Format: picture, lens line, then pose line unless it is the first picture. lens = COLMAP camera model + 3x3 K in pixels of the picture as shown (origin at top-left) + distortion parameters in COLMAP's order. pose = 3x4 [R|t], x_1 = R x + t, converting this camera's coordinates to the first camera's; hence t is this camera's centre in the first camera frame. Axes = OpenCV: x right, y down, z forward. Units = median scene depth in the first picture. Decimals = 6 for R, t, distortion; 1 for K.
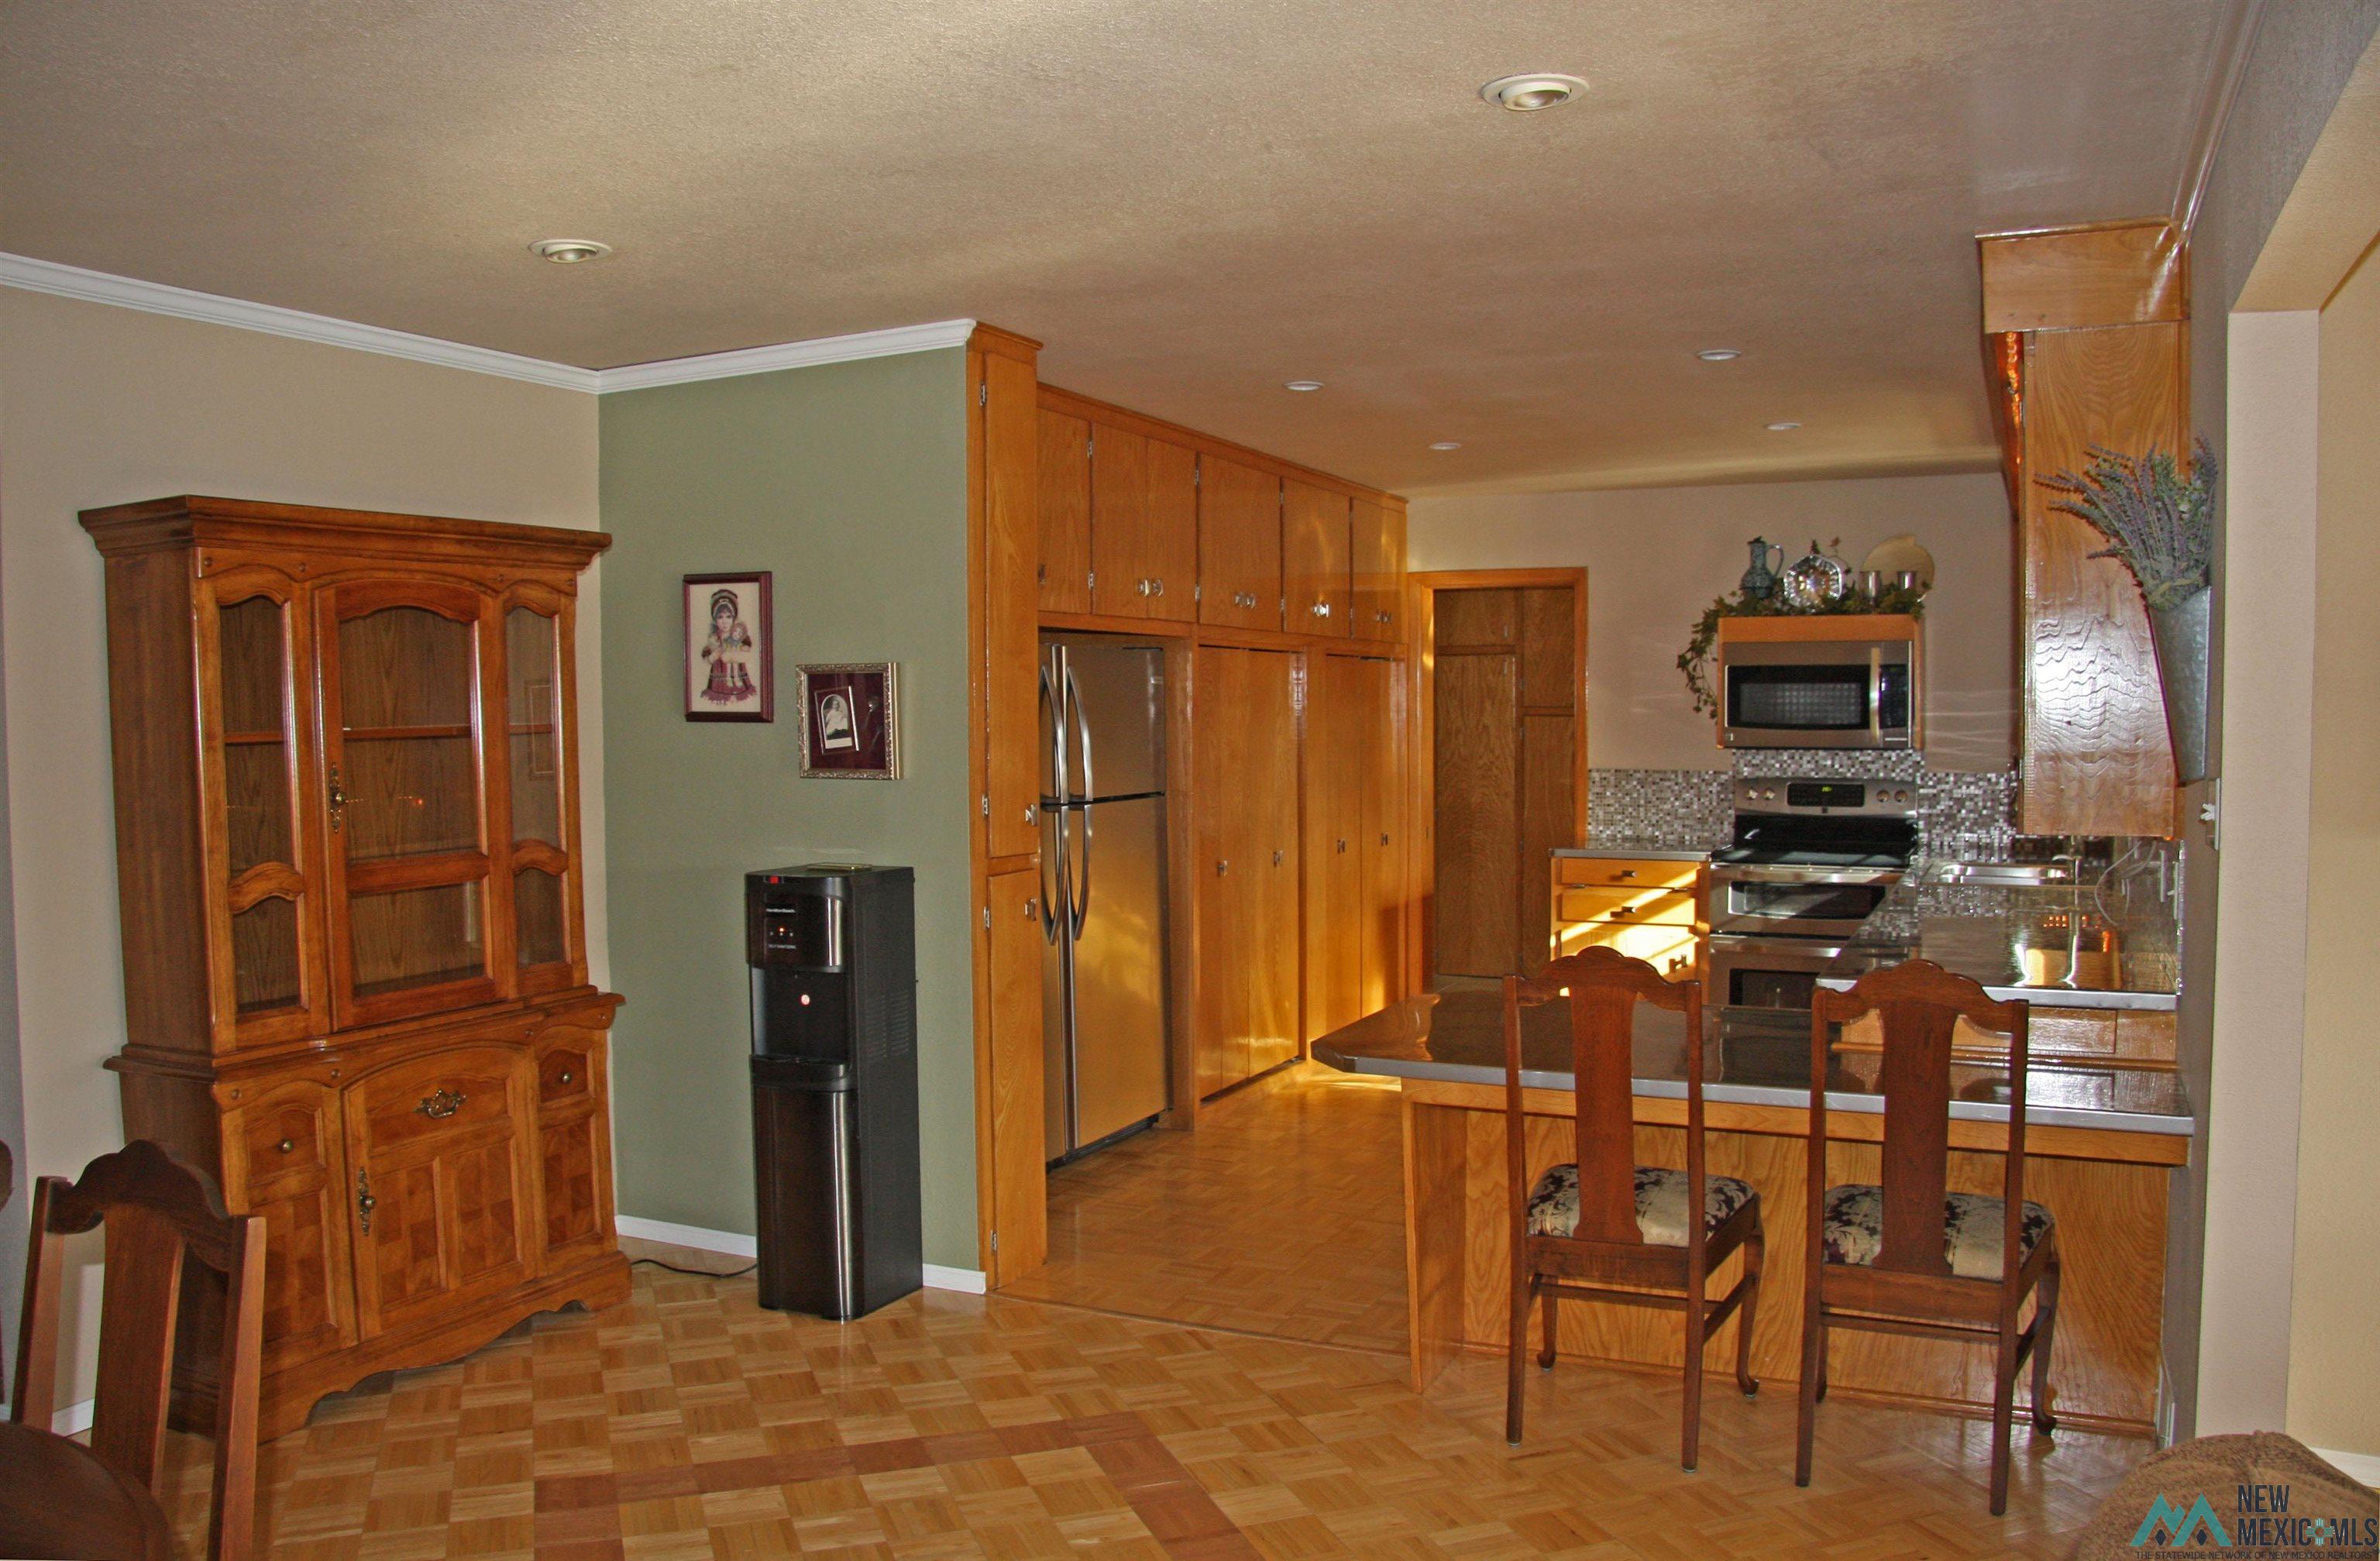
lens RADIAL K [[1860.3, 0, 1178.3], [0, 1860.3, 810.5], [0, 0, 1]] dist [-0.182594, 0.125926]
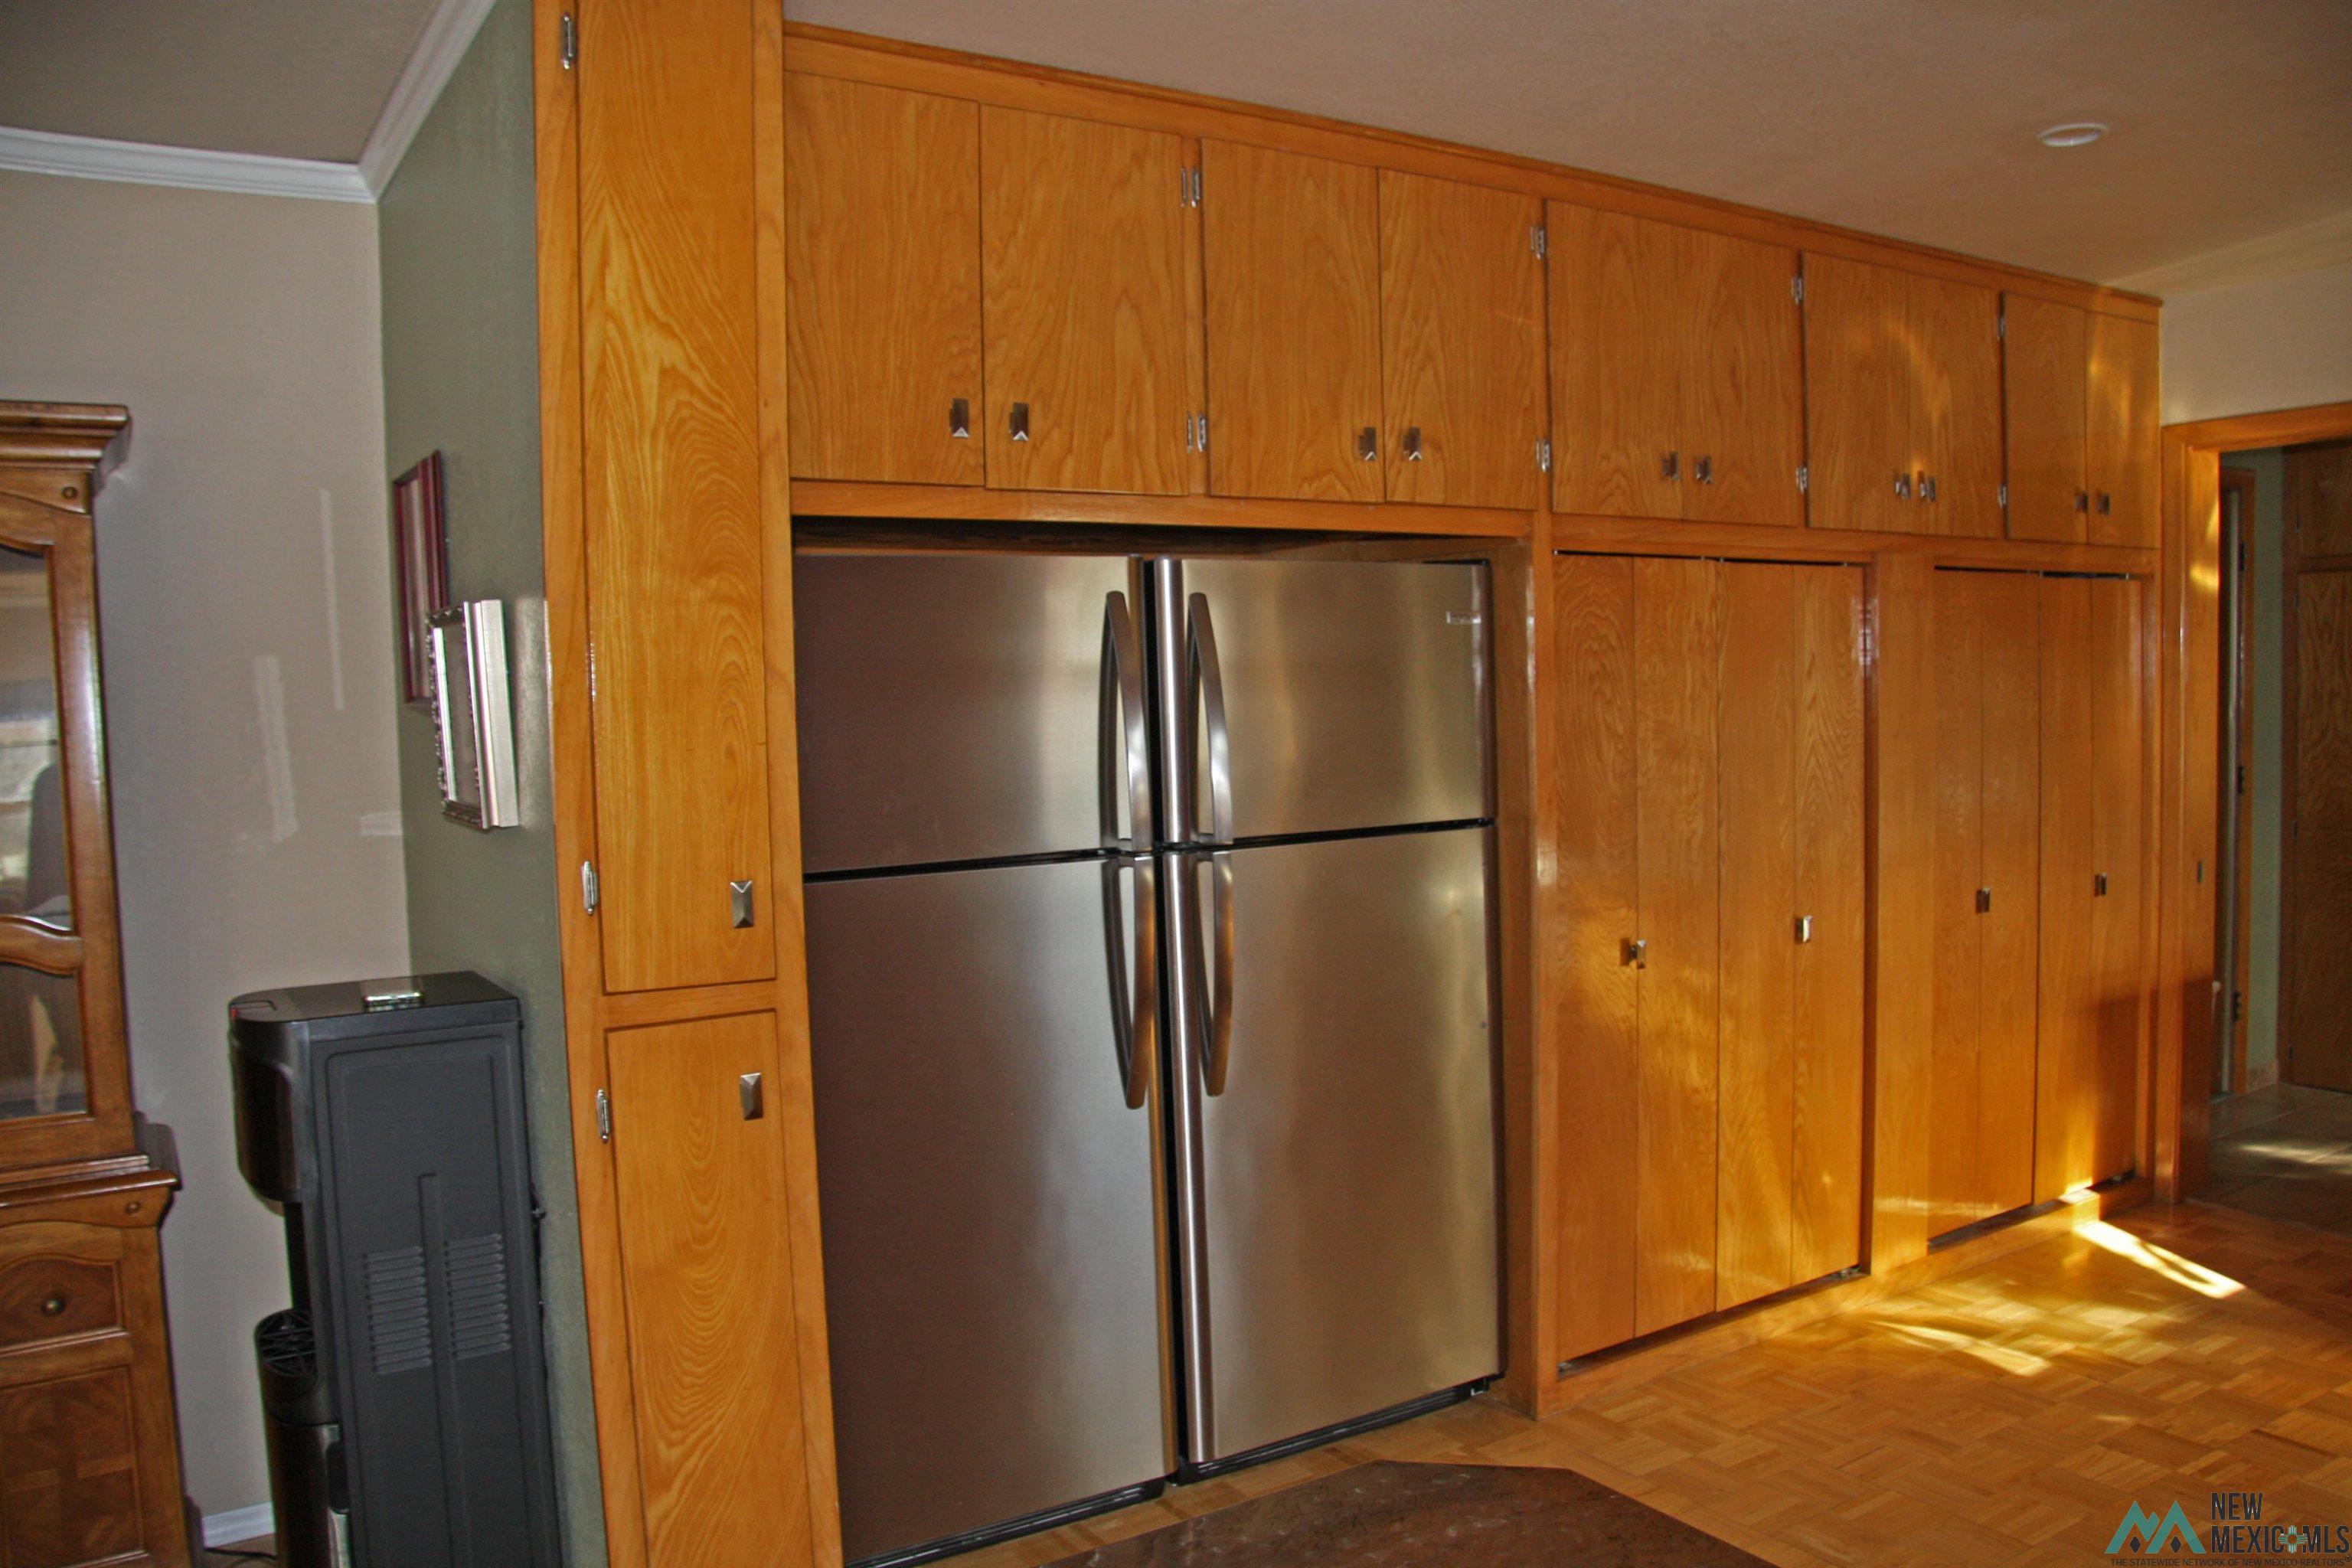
lens RADIAL K [[1818.2, 0, 1194.9], [0, 1818.2, 806.9], [0, 0, 1]] dist [-0.150033, 0.097584]
pose [[0.855009, 0.017314, -0.518325, 0.176543], [-0.006902, 0.999734, 0.022010, -0.022007], [0.518568, -0.015241, 0.854901, 0.435537]]
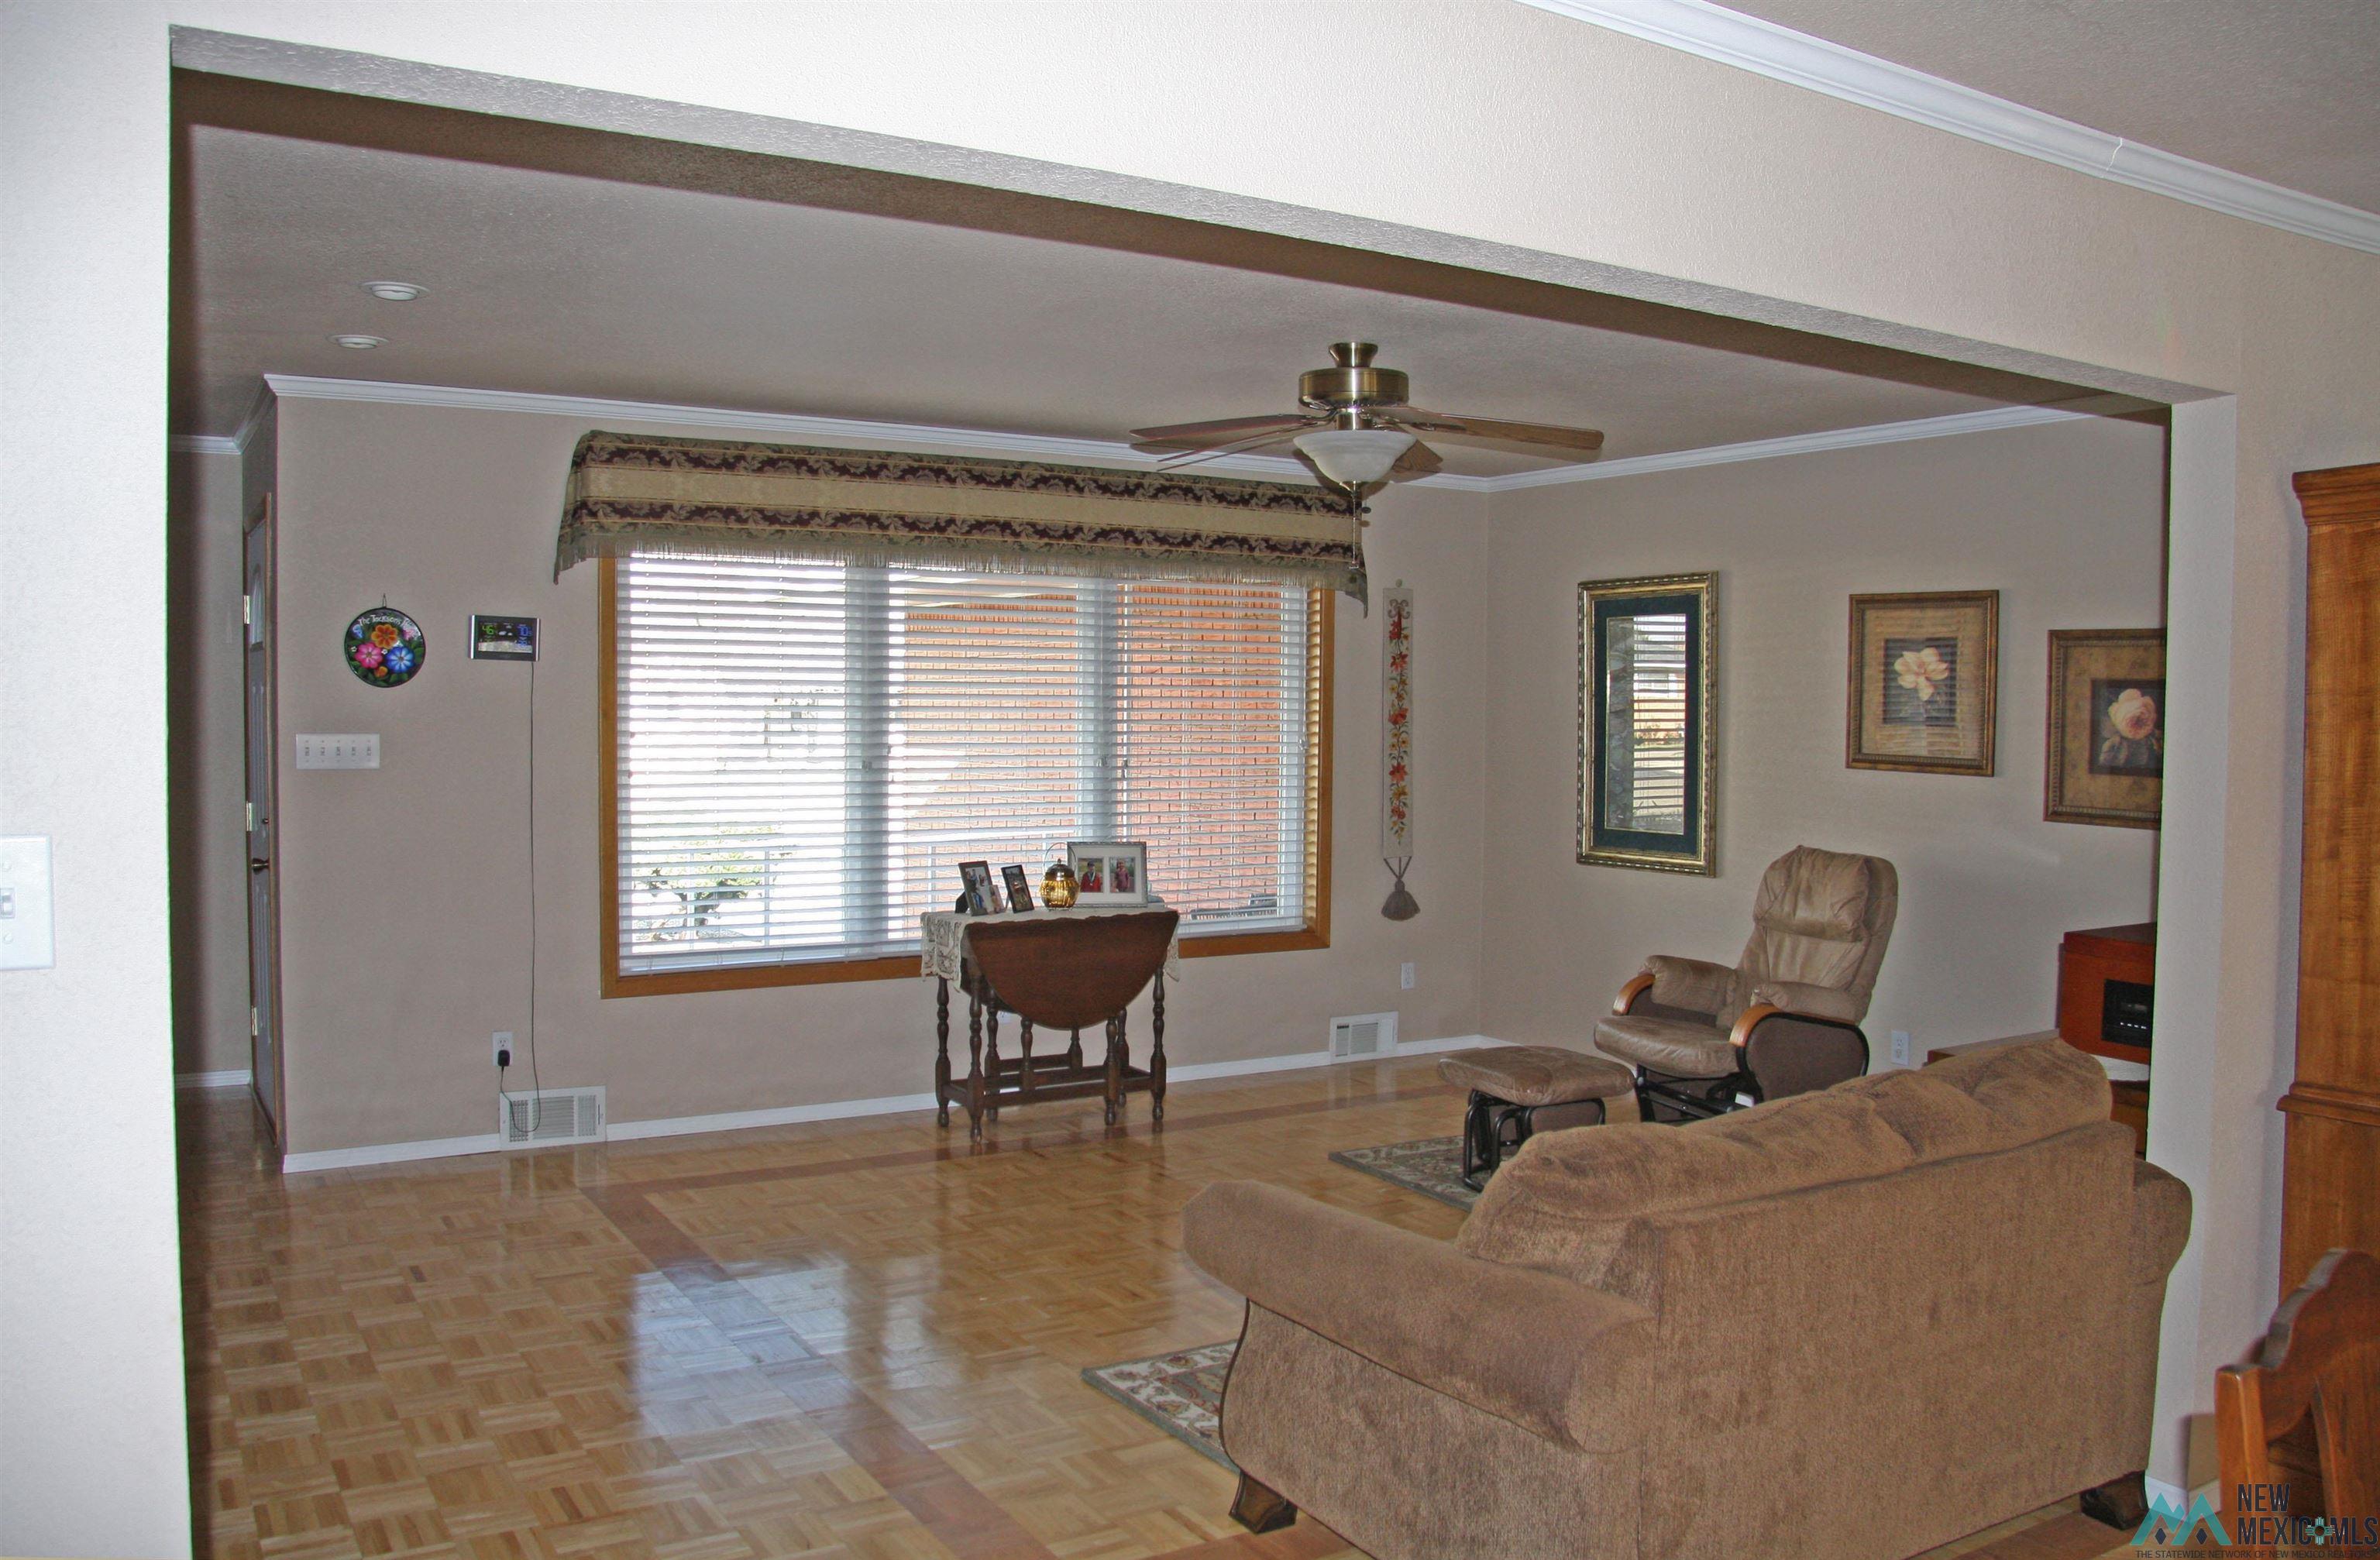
lens RADIAL K [[1860.1, 0, 1178.3], [0, 1860.1, 810.0], [0, 0, 1]] dist [-0.182594, 0.125926]
pose [[0.839146, 0.044379, -0.542093, -0.307487], [-0.043551, 0.998948, 0.014364, 0.004846], [0.542160, 0.011555, 0.840196, -0.017527]]
